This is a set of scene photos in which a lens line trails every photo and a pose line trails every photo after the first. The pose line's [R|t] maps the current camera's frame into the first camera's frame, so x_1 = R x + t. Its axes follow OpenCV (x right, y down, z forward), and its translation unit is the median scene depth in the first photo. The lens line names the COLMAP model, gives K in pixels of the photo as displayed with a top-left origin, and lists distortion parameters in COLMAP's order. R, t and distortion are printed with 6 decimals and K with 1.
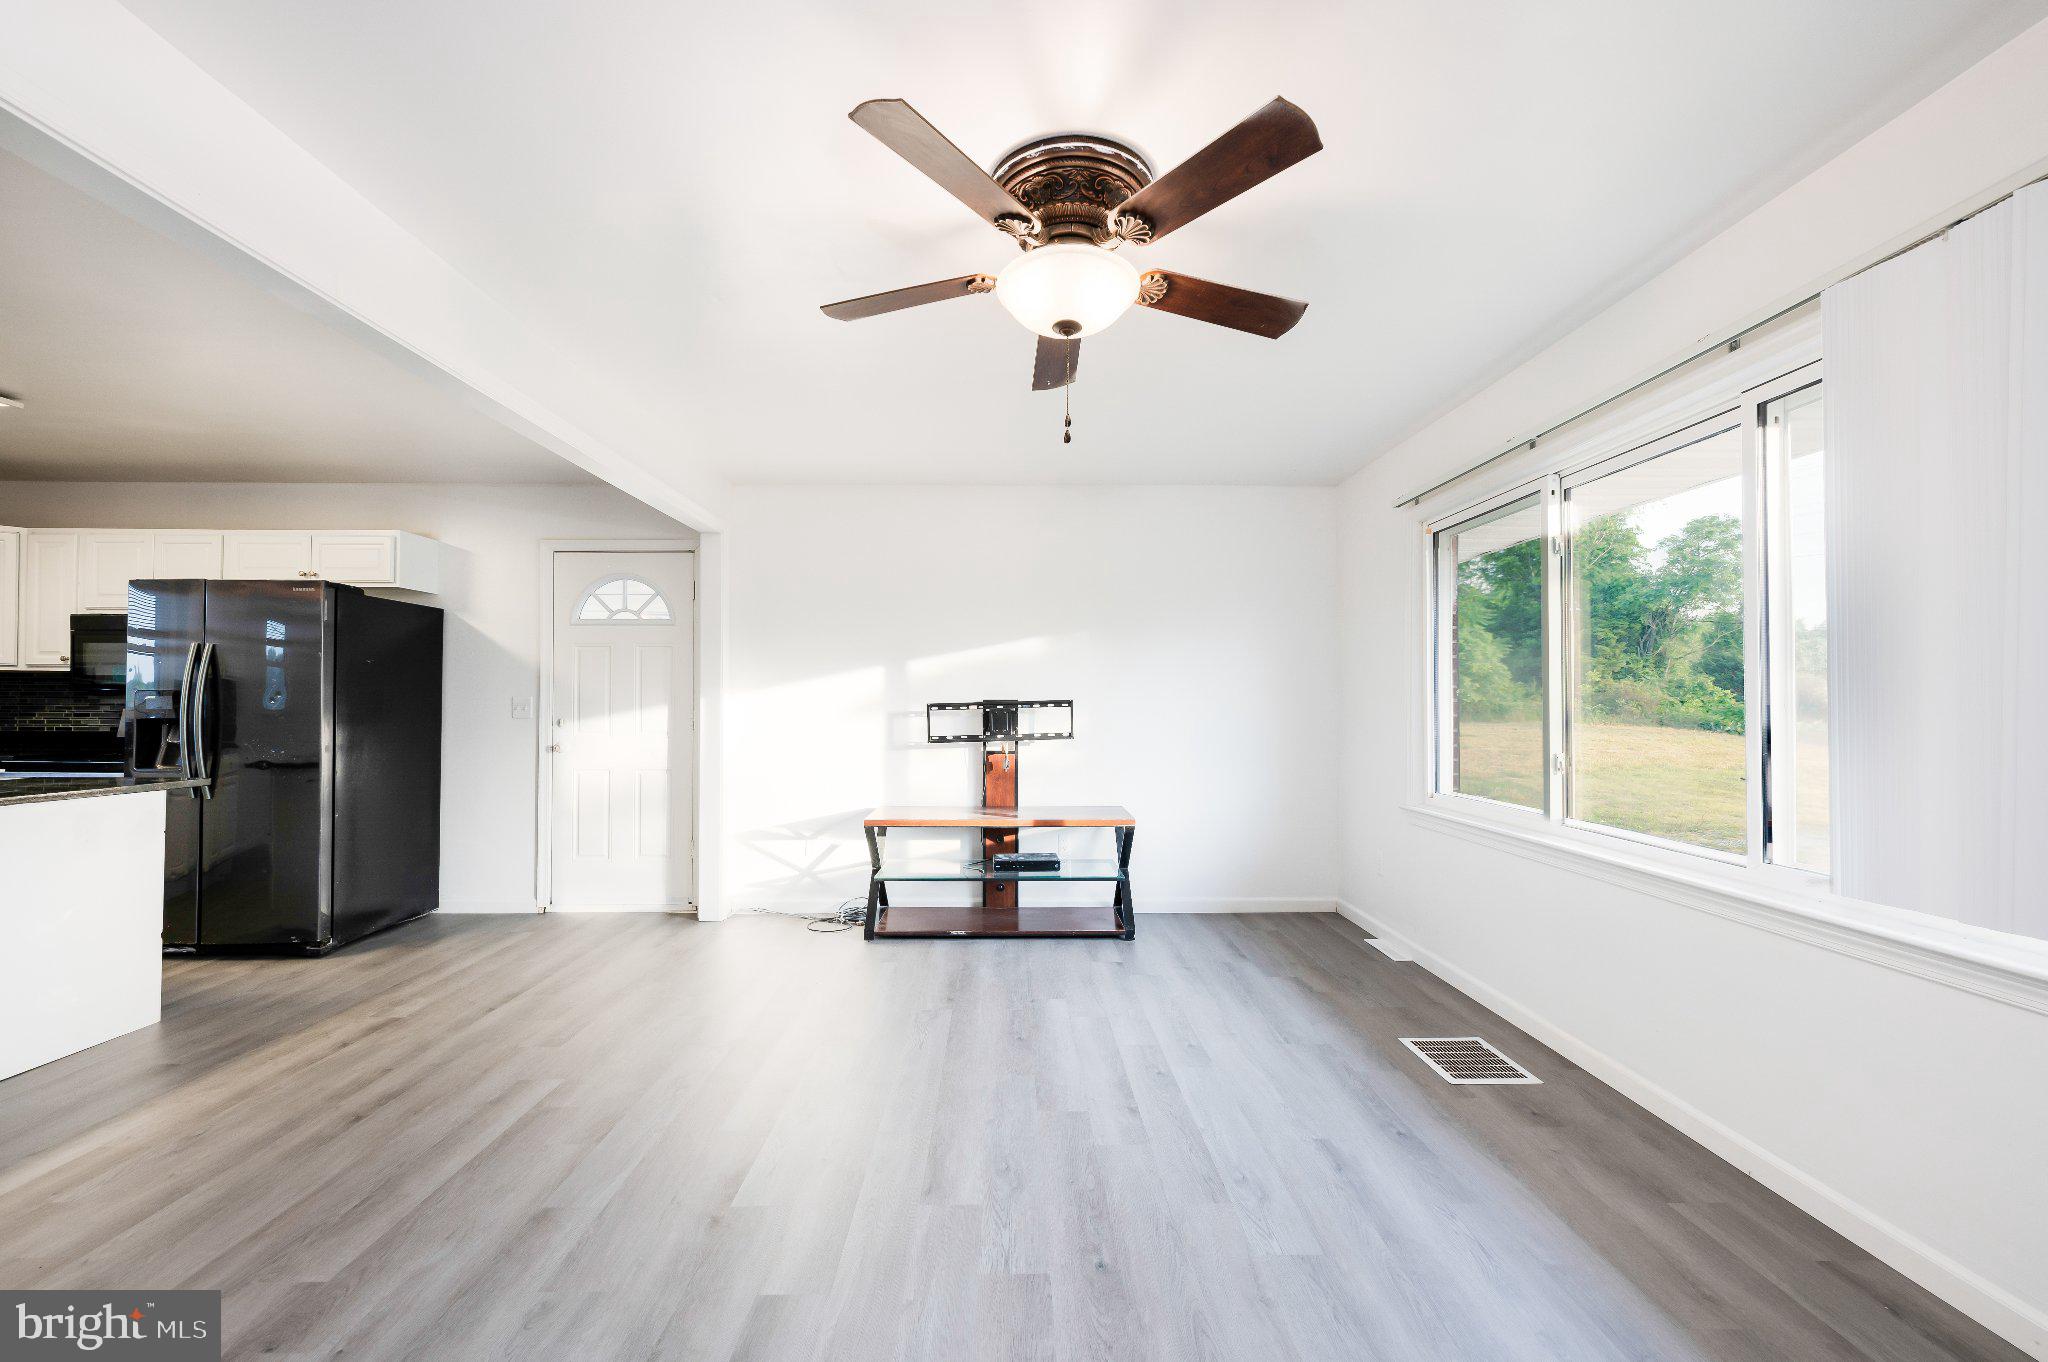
lens RADIAL K [[820.4, 0, 1020.0], [0, 820.4, 687.7], [0, 0, 1]] dist [-0.001190, -0.000059]
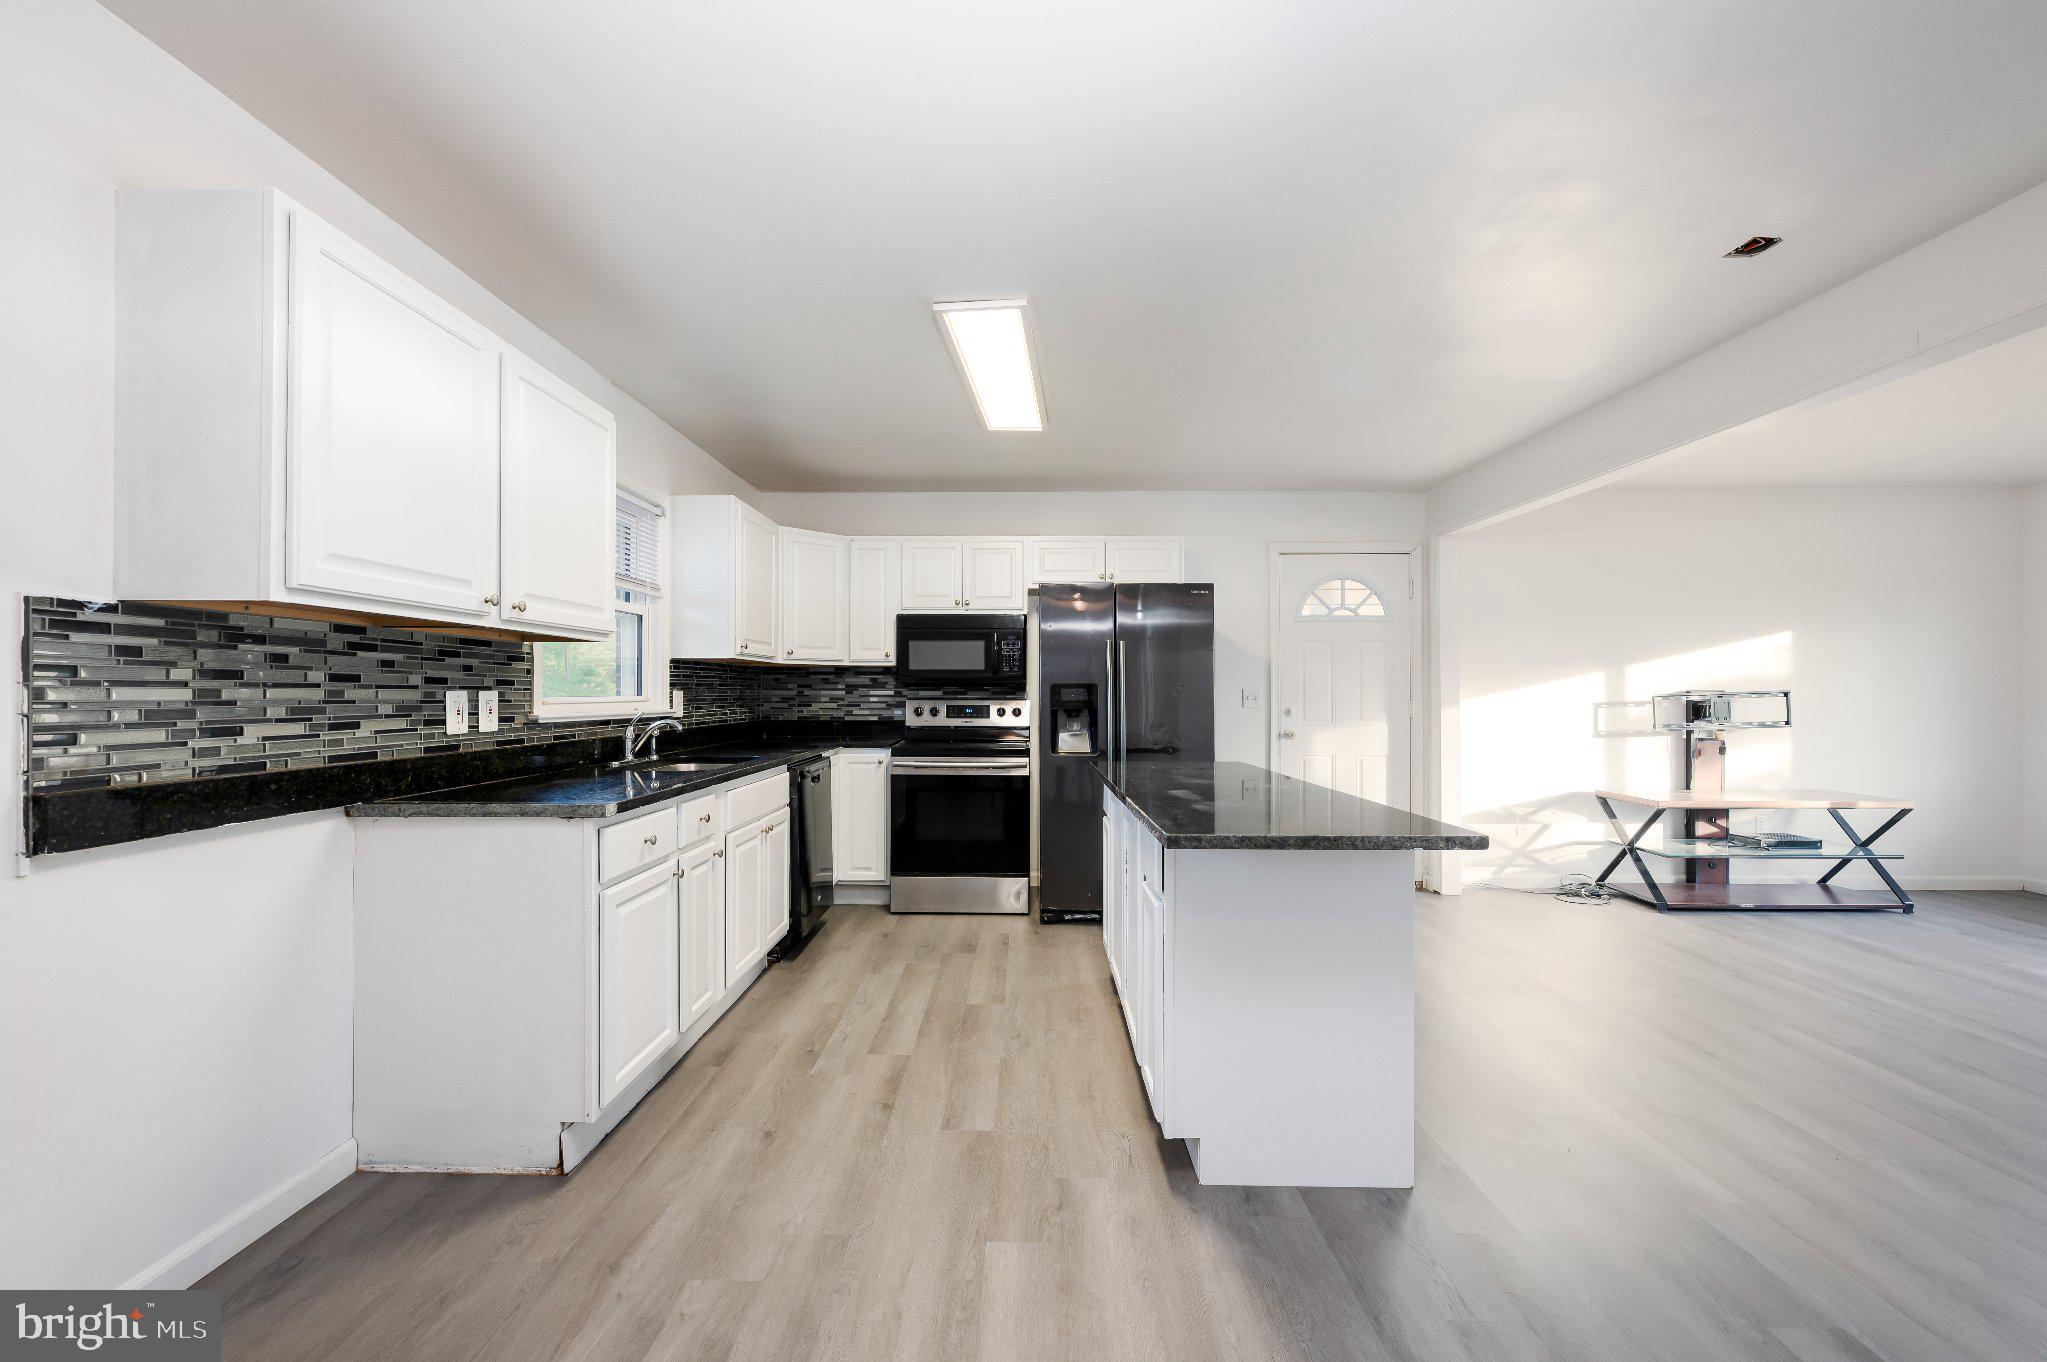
lens RADIAL K [[814.0, 0, 1015.3], [0, 814.0, 689.1], [0, 0, 1]] dist [-0.000958, 0.000197]
pose [[0.999503, -0.001814, -0.031459, -1.108006], [0.002286, 0.999885, 0.014977, -0.005858], [0.031429, -0.015041, 0.999393, -0.109492]]
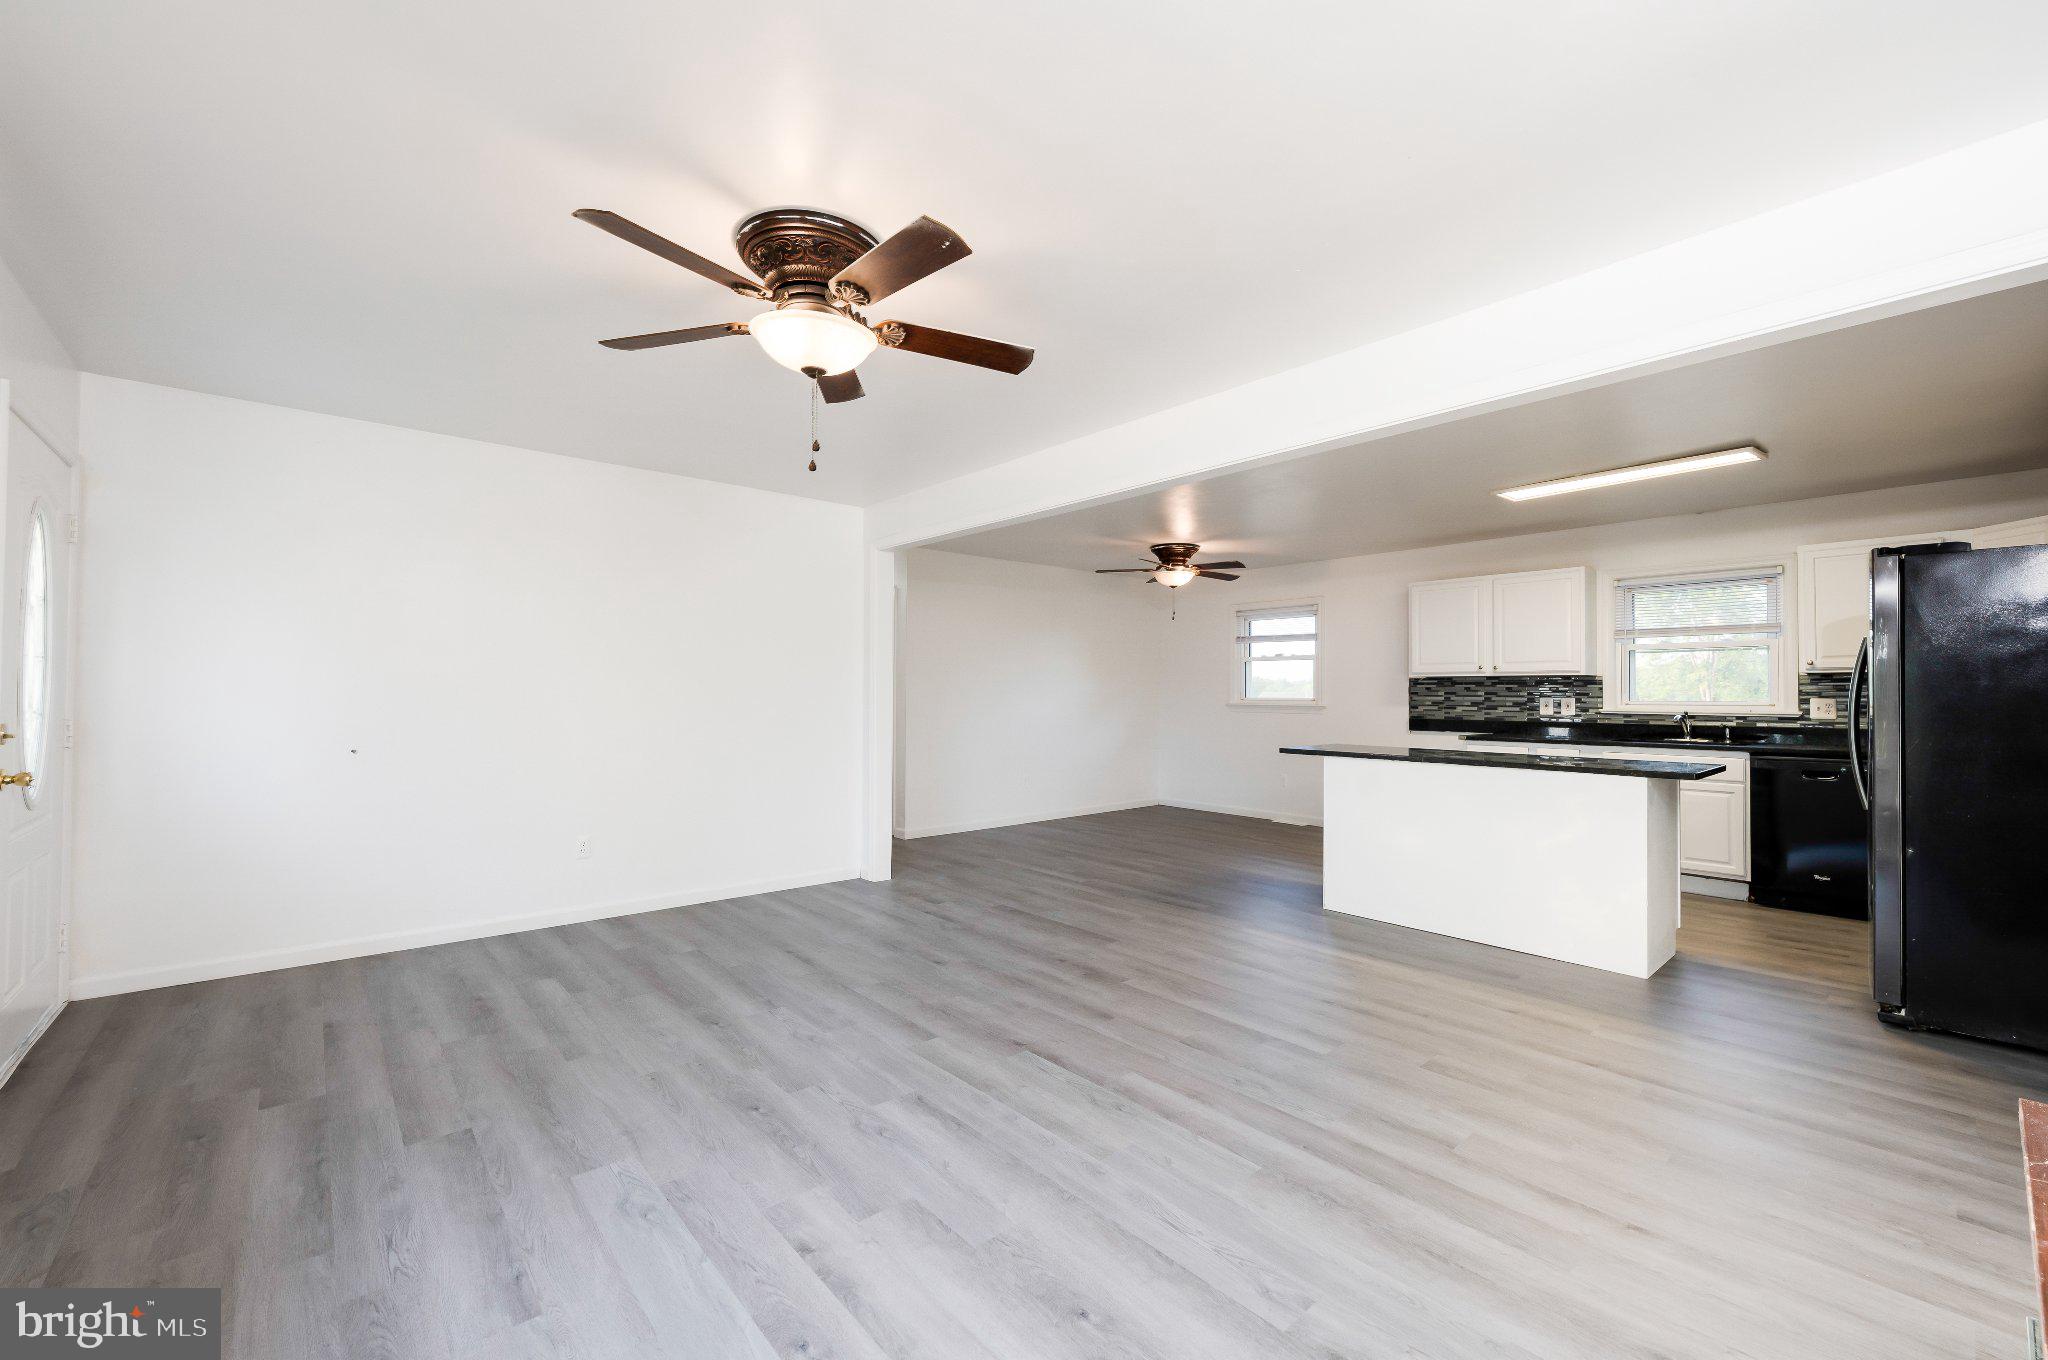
lens RADIAL K [[820.4, 0, 1020.0], [0, 820.4, 686.7], [0, 0, 1]] dist [-0.001190, -0.000059]
pose [[-0.765816, -0.012926, -0.642930, 0.303445], [0.005484, 0.999630, -0.026629, 0.019781], [0.643037, -0.023919, -0.765462, 1.097720]]
